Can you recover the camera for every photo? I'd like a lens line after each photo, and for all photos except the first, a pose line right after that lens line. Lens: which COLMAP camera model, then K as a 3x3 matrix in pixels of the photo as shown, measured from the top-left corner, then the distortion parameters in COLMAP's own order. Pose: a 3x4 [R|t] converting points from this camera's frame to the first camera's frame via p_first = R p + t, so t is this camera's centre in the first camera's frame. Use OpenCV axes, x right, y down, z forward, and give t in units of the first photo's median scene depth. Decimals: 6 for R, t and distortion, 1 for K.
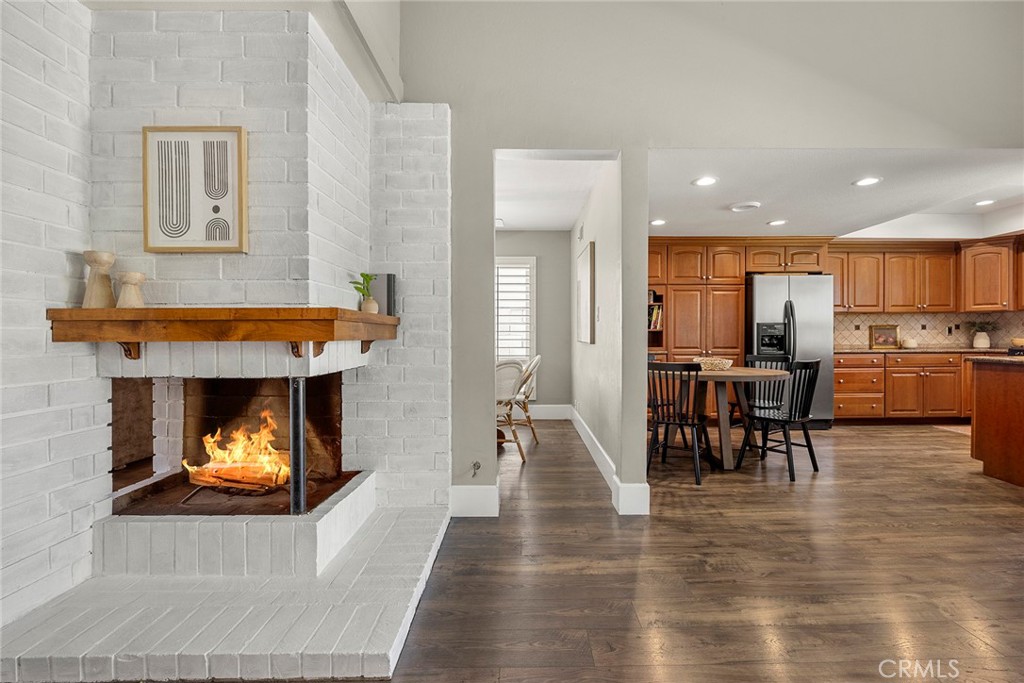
lens RADIAL K [[458.3, 0, 529.0], [0, 458.3, 342.1], [0, 0, 1]] dist [-0.008471, 0.001368]
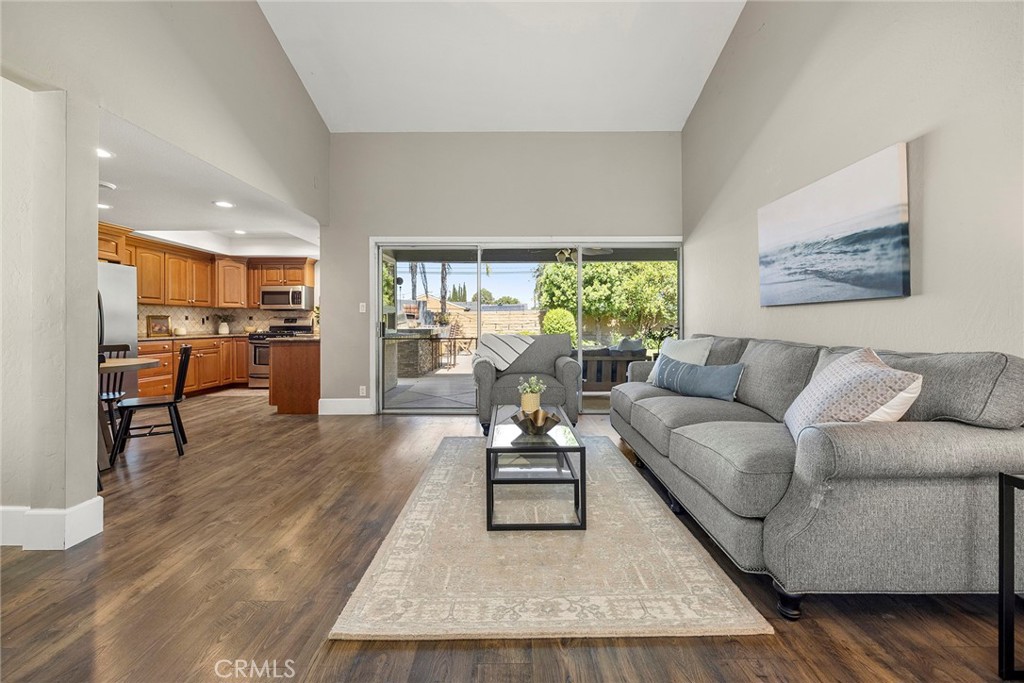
lens RADIAL K [[413.4, 0, 511.4], [0, 413.4, 322.1], [0, 0, 1]] dist [0.005659, 0.001027]
pose [[0.023350, 0.009364, 0.999683, -0.262076], [0.014569, 0.999847, -0.009706, 0.002130], [-0.999621, 0.014791, 0.023210, 0.108944]]
